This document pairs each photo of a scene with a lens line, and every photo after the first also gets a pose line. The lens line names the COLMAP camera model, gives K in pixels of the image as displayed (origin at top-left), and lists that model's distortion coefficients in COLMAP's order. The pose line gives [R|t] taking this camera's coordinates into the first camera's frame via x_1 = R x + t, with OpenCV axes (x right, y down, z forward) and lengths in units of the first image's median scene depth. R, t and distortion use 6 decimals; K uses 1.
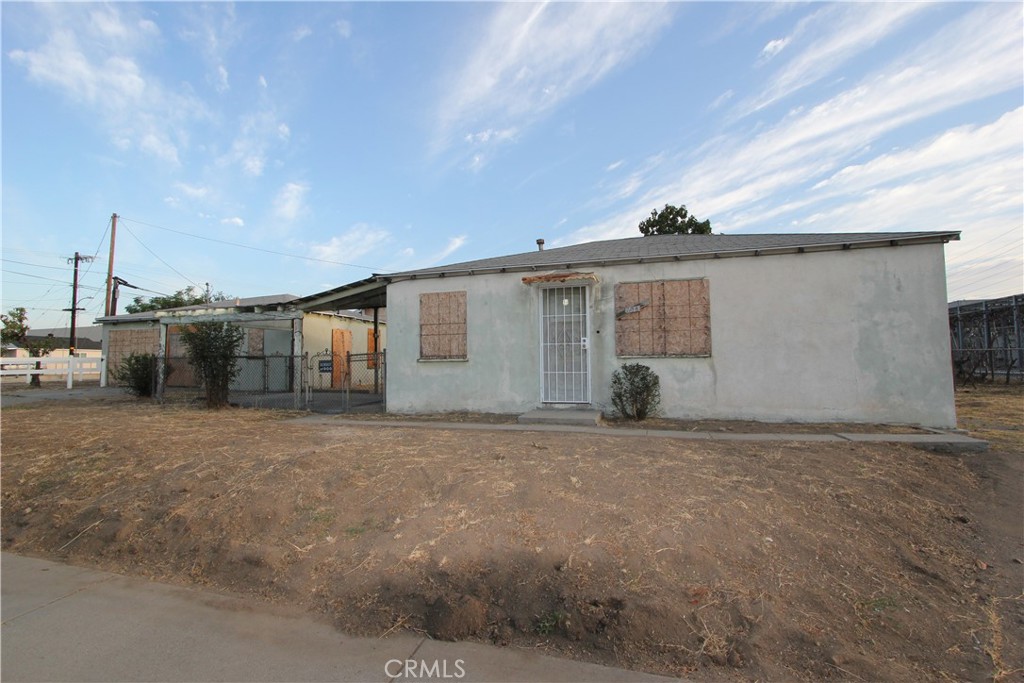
lens RADIAL K [[484.2, 0, 485.1], [0, 484.2, 333.7], [0, 0, 1]] dist [-0.017394, 0.000472]
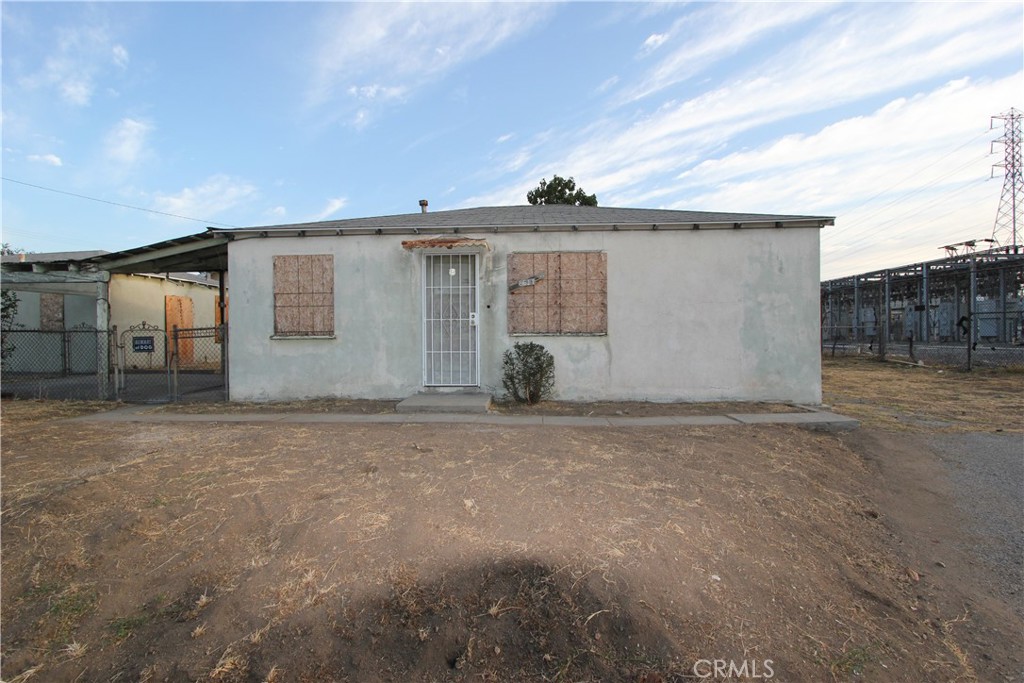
lens RADIAL K [[484.2, 0, 504.6], [0, 484.2, 333.2], [0, 0, 1]] dist [-0.017394, 0.000472]
pose [[0.962721, 0.003552, 0.270472, 0.015500], [-0.019143, 0.998301, 0.055026, -0.004584], [-0.269817, -0.058153, 0.961154, 0.137867]]
